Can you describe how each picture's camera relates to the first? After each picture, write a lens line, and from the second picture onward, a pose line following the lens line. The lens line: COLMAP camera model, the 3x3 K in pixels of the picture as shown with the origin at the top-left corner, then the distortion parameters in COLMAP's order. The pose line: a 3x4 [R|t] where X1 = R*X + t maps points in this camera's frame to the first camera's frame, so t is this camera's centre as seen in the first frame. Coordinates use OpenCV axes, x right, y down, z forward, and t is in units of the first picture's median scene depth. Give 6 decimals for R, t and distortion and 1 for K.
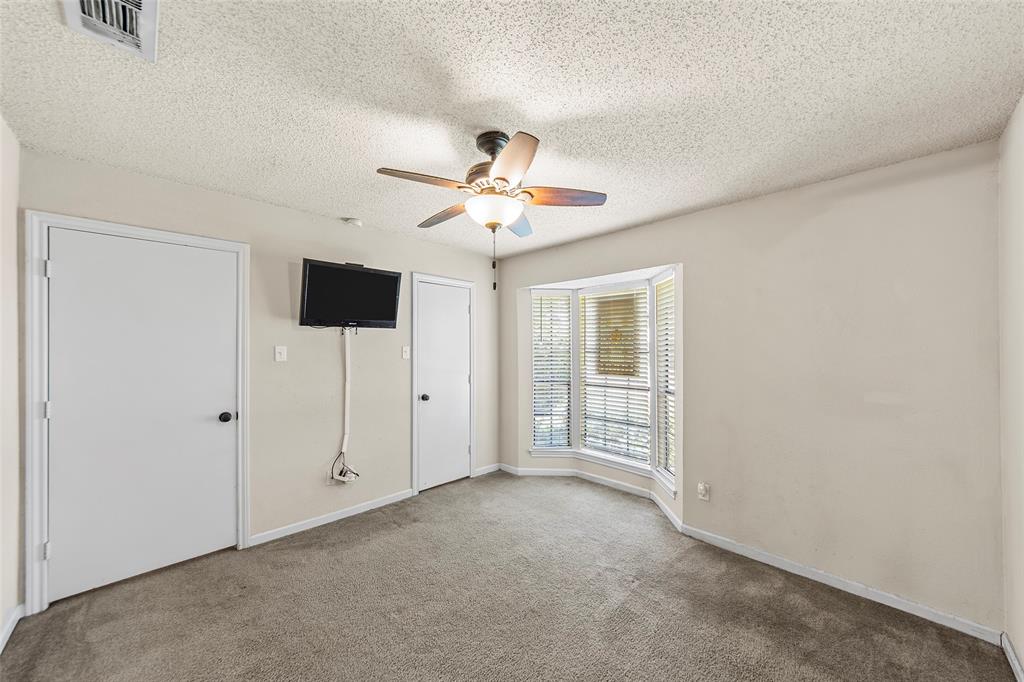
lens RADIAL K [[374.0, 0, 514.0], [0, 374.0, 340.7], [0, 0, 1]] dist [0.001777, -0.001732]
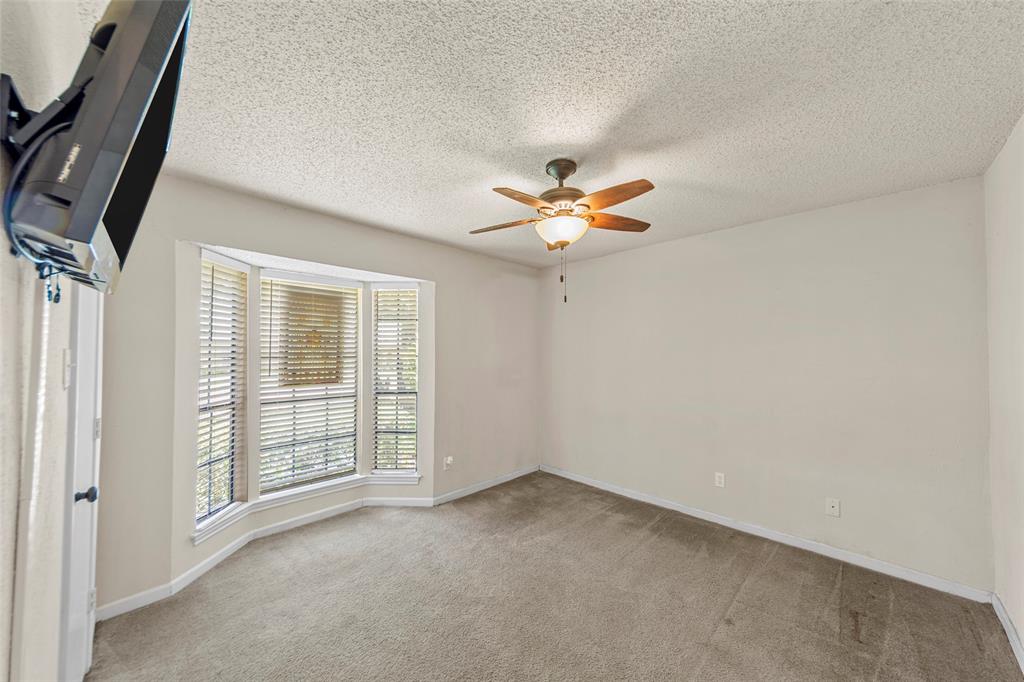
lens RADIAL K [[374.0, 0, 514.2], [0, 374.0, 340.3], [0, 0, 1]] dist [0.001777, -0.001732]
pose [[-0.031255, 0.026582, 0.999158, -0.588202], [-0.026373, 0.999276, -0.027410, 0.004745], [-0.999163, -0.027208, -0.030531, 0.599780]]
